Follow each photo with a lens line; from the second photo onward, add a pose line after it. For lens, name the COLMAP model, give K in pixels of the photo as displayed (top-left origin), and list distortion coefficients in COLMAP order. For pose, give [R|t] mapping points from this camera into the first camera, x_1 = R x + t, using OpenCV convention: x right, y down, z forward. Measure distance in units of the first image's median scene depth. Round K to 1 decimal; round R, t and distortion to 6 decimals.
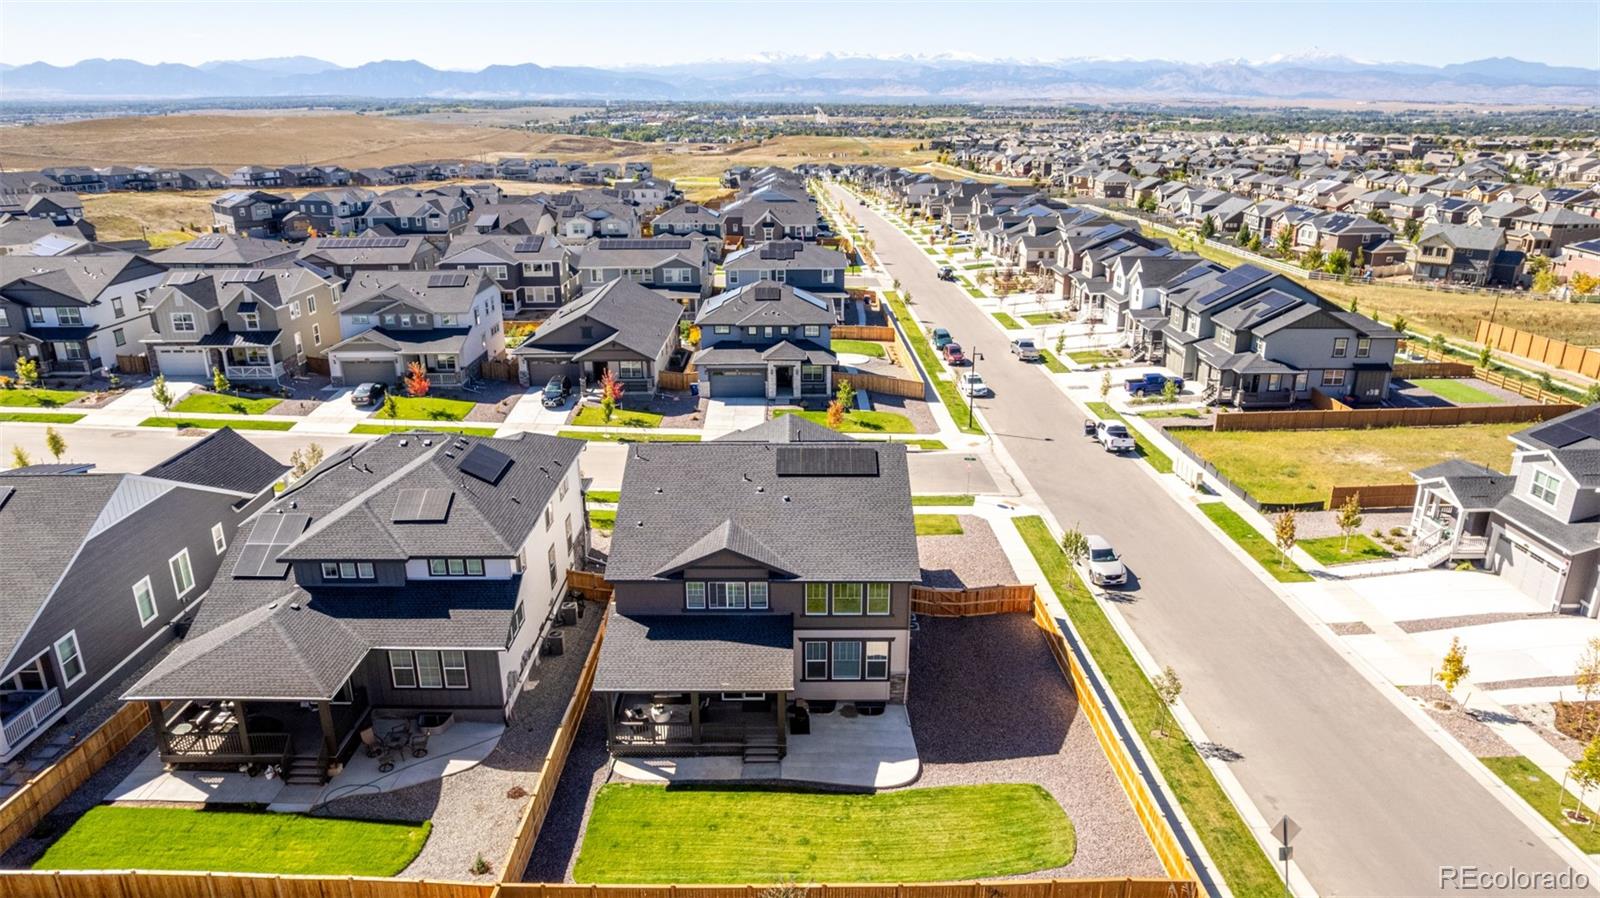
lens RADIAL K [[997.2, 0, 800.0], [0, 997.2, 449.0], [0, 0, 1]] dist [-0.069072, 0.052829]
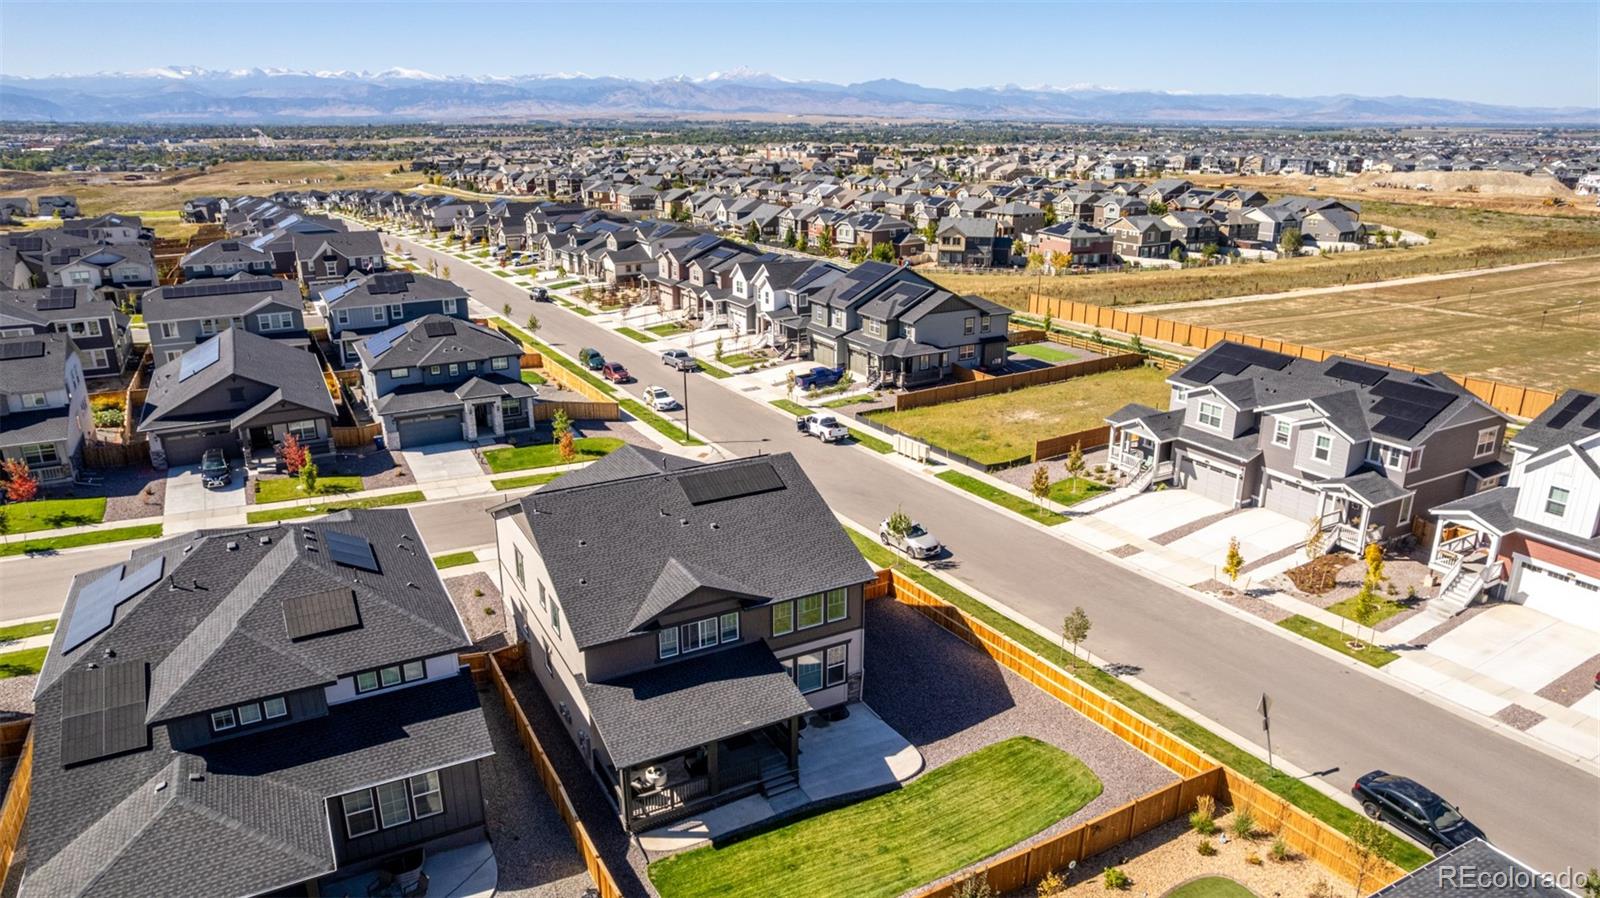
lens RADIAL K [[997.2, 0, 800.0], [0, 997.2, 449.0], [0, 0, 1]] dist [-0.069072, 0.052829]
pose [[0.883751, -0.147085, 0.444240, -0.169195], [0.154090, 0.987844, 0.020531, -0.014771], [-0.441860, 0.050309, 0.895672, 0.042333]]
